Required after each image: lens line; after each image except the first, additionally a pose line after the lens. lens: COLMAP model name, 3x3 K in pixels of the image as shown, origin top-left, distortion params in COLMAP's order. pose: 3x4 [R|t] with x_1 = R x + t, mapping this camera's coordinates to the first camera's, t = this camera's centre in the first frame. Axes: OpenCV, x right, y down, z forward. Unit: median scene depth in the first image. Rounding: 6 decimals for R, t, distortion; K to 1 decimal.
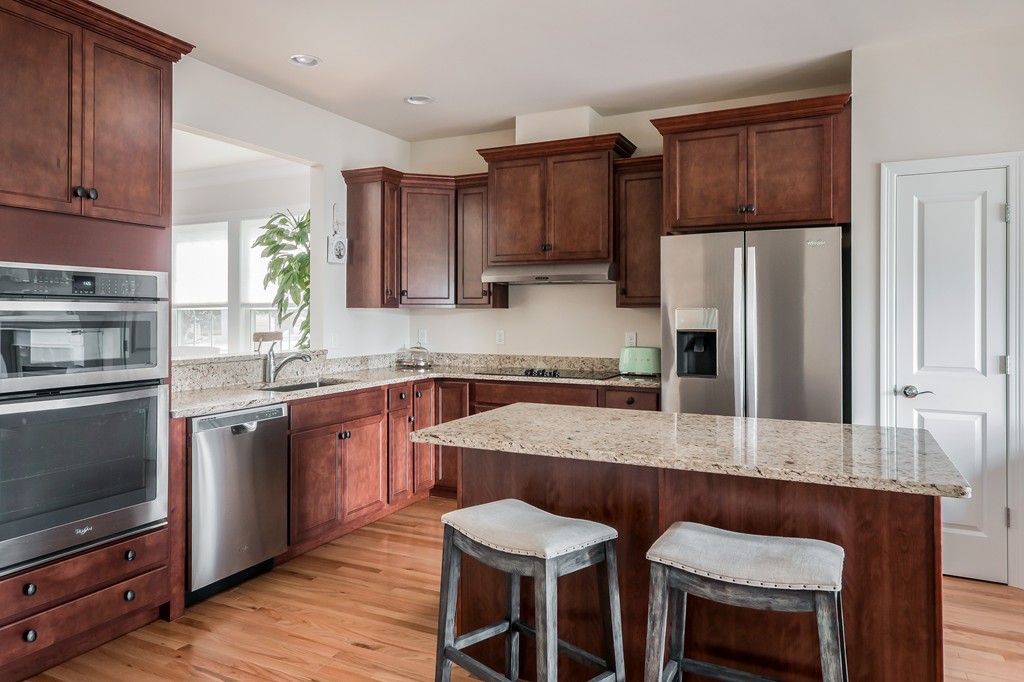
lens RADIAL K [[738.9, 0, 479.2], [0, 738.9, 315.4], [0, 0, 1]] dist [0.021300, 0.007993]
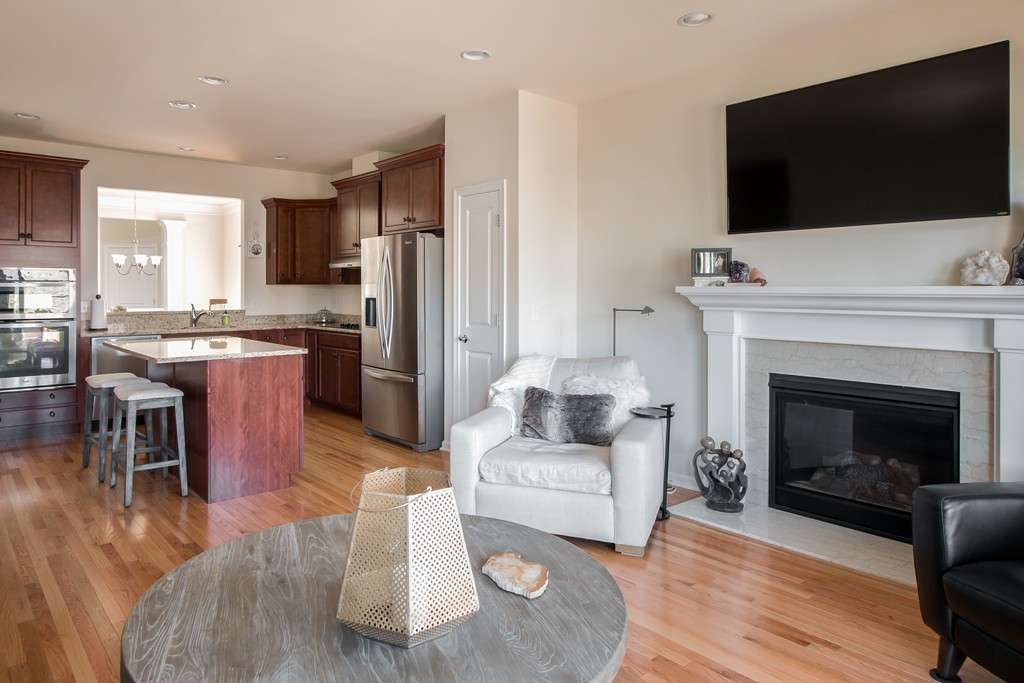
lens RADIAL K [[738.9, 0, 485.3], [0, 738.9, 297.6], [0, 0, 1]] dist [0.021300, 0.007993]
pose [[0.902563, 0.003431, -0.430544, 1.123668], [0.000134, 0.999966, 0.008248, 0.006236], [0.430558, -0.007502, 0.902532, -0.307880]]
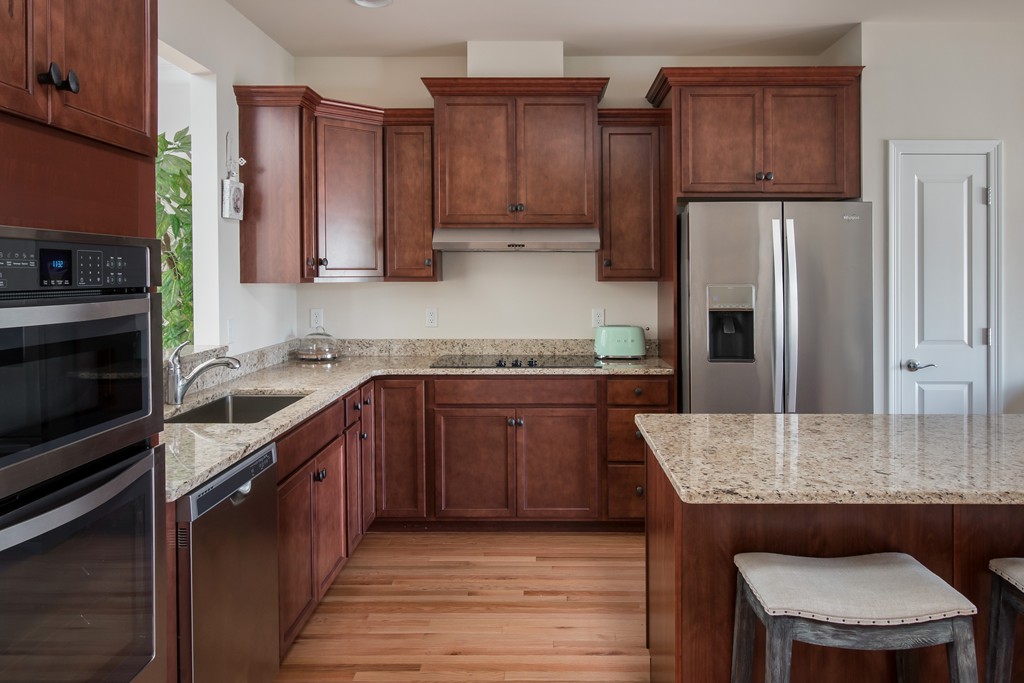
lens RADIAL K [[773.9, 0, 561.6], [0, 773.9, 284.3], [0, 0, 1]] dist [-0.009756, 0.010924]
pose [[0.879389, -0.009471, 0.476010, -0.305738], [0.002220, 0.999873, 0.015794, -0.023542], [-0.476099, -0.012832, 0.879298, 0.253355]]
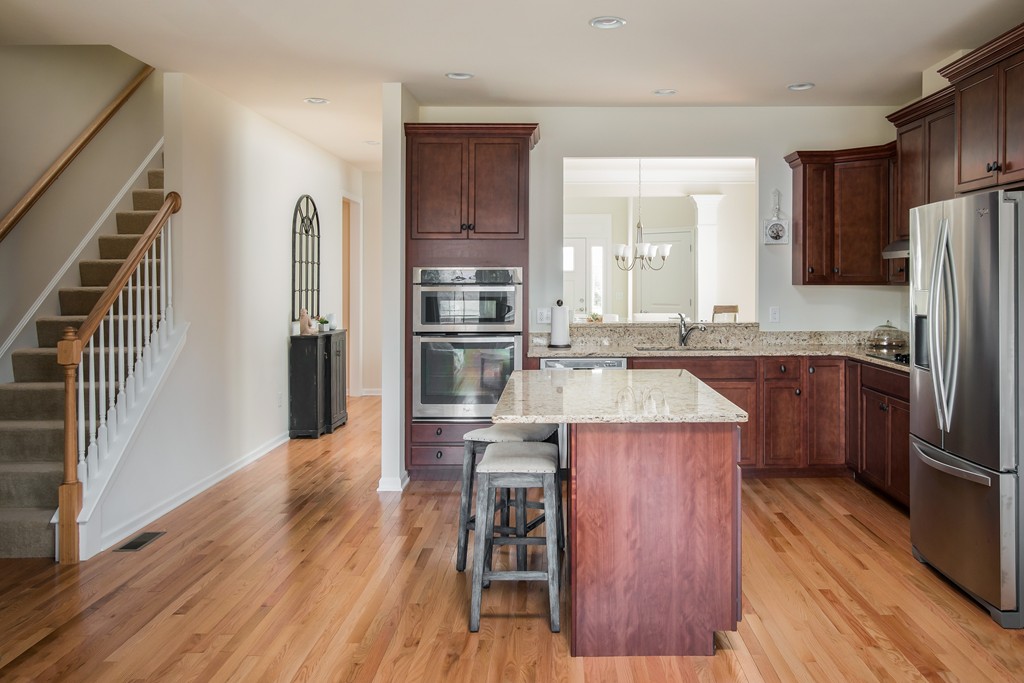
lens RADIAL K [[942.7, 0, 507.4], [0, 942.7, 283.7], [0, 0, 1]] dist [0.002632, 0.000000]
pose [[0.413393, 0.002284, -0.910550, 1.039362], [0.002858, 0.999989, 0.003806, -0.020877], [0.910548, -0.004176, 0.413382, 0.079533]]
